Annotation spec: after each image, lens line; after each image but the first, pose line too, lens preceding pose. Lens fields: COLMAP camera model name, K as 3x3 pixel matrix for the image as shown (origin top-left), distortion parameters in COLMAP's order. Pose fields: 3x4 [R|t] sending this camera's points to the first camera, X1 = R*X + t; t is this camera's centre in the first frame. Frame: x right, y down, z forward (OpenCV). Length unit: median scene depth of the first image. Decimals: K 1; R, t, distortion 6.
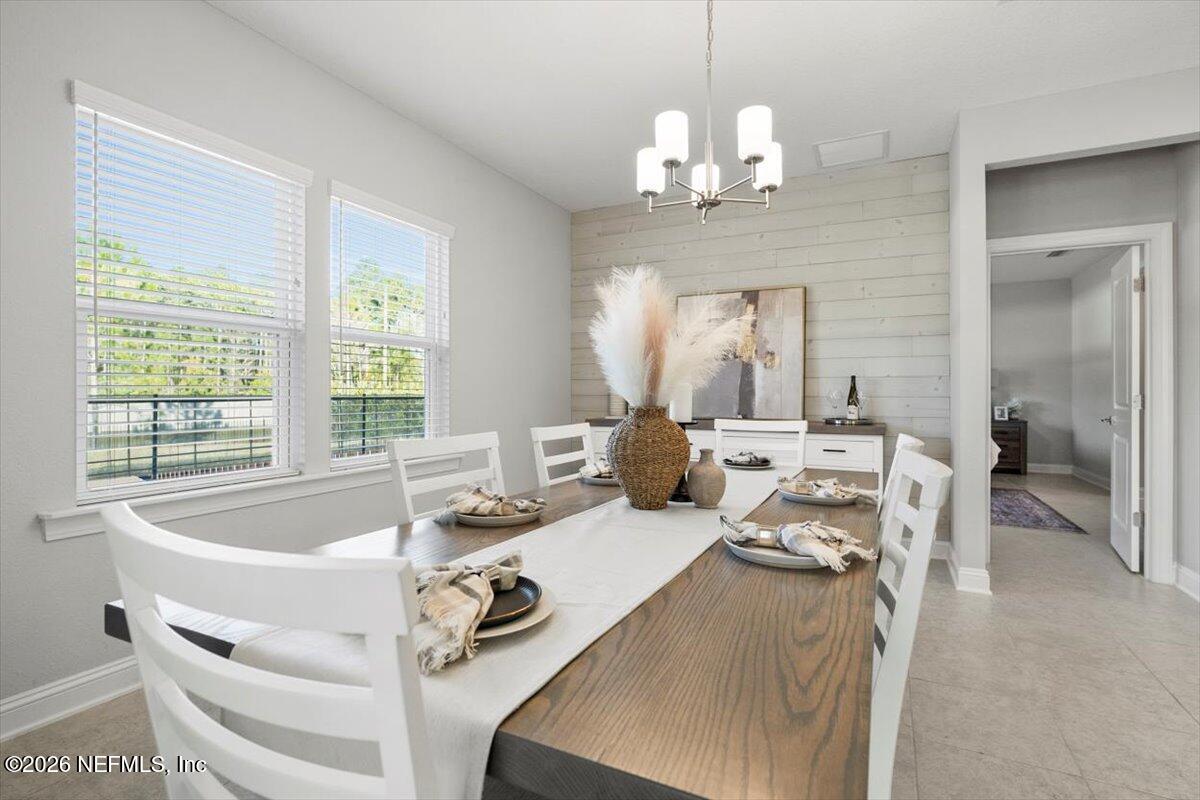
lens RADIAL K [[595.1, 0, 601.6], [0, 595.1, 386.6], [0, 0, 1]] dist [-0.001256, 0.000091]
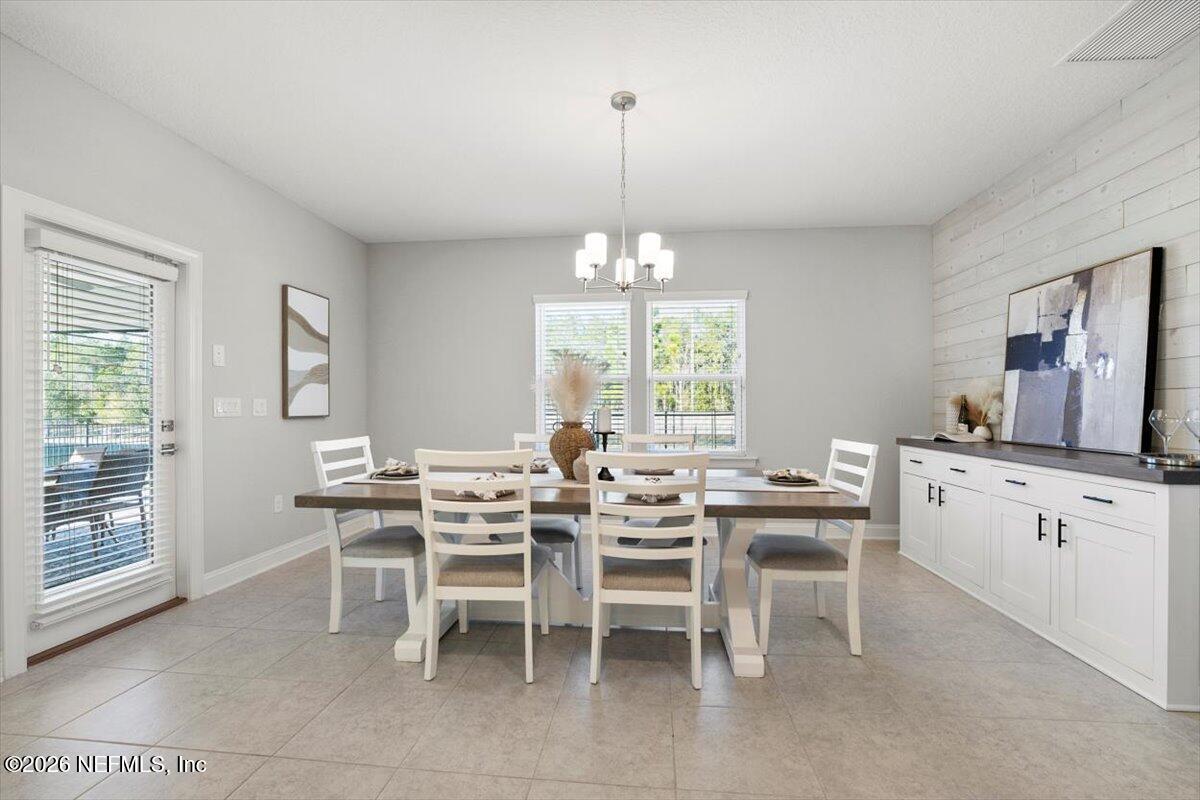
lens RADIAL K [[536.2, 0, 597.9], [0, 536.2, 394.9], [0, 0, 1]] dist [0.000673, 0.000400]
pose [[0.332767, -0.021817, -0.942757, 0.681387], [0.003320, 0.999753, -0.021964, 0.001791], [0.943003, 0.004179, 0.332757, 0.235461]]
